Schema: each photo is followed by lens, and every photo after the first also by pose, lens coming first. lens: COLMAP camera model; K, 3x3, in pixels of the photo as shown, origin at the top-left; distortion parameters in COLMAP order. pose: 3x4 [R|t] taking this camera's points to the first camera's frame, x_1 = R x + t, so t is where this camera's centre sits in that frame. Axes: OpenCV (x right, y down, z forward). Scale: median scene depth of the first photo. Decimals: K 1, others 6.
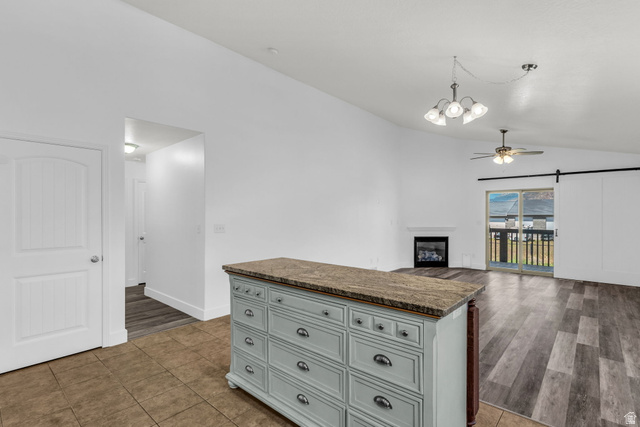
lens RADIAL K [[310.3, 0, 323.1], [0, 310.3, 210.7], [0, 0, 1]] dist [0.017993, -0.000725]
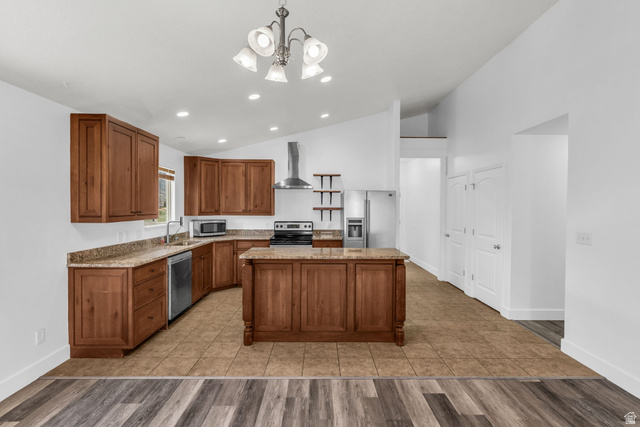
lens RADIAL K [[318.7, 0, 322.5], [0, 318.7, 200.6], [0, 0, 1]] dist [0.001215, 0.000709]
pose [[-0.741338, -0.018309, -0.670882, 0.828520], [-0.000763, 0.999650, -0.026439, -0.009979], [0.671131, -0.019088, -0.741093, 1.596973]]
